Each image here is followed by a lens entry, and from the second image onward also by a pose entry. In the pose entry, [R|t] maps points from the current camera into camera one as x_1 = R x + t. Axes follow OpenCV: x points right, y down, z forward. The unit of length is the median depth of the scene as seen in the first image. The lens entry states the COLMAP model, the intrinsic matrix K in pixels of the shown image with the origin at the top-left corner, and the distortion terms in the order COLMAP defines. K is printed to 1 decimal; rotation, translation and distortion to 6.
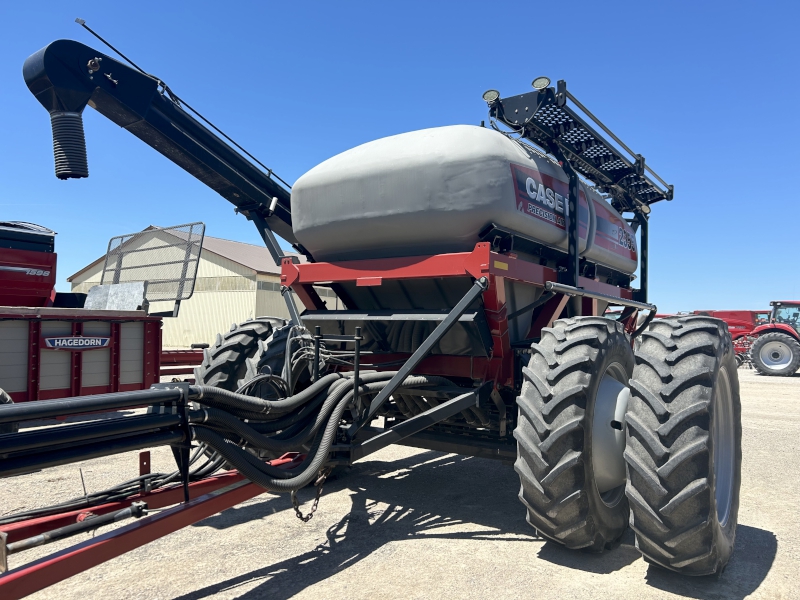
lens RADIAL K [[606.7, 0, 400.0], [0, 606.7, 300.0], [0, 0, 1]] dist [0.028929, -0.005119]
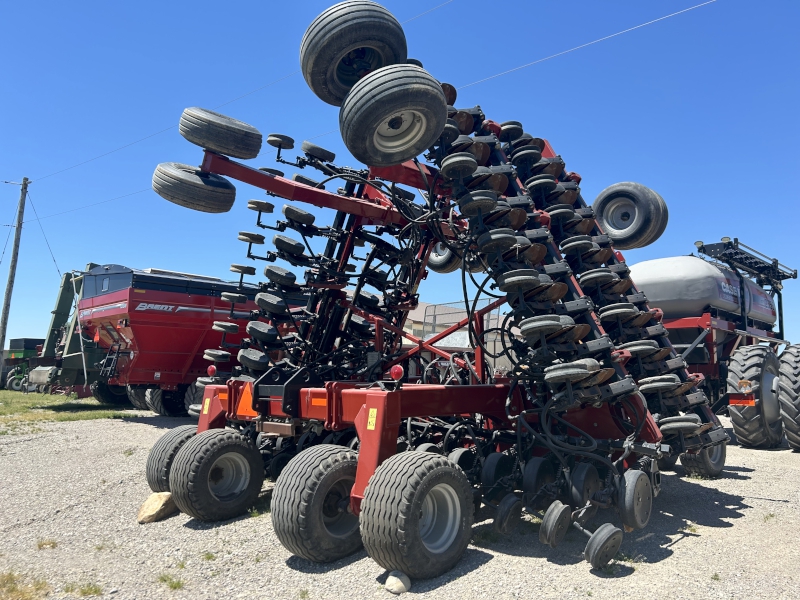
lens RADIAL K [[606.7, 0, 400.0], [0, 606.7, 300.0], [0, 0, 1]] dist [0.028929, -0.005119]
pose [[0.985771, -0.021957, -0.166653, -0.554513], [0.009426, 0.997093, -0.075613, 0.018524], [0.167829, 0.072966, 0.983112, -1.329948]]
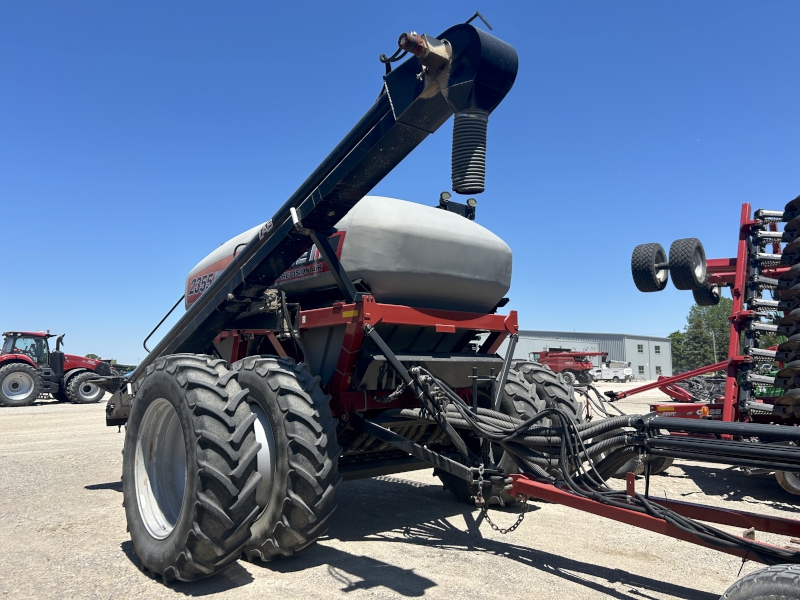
lens RADIAL K [[606.7, 0, 400.0], [0, 606.7, 300.0], [0, 0, 1]] dist [0.028929, -0.005119]
pose [[0.222498, 0.093082, 0.970479, -1.204915], [-0.049770, 0.995218, -0.084045, 0.016807], [-0.973662, -0.029601, 0.226067, 0.811268]]
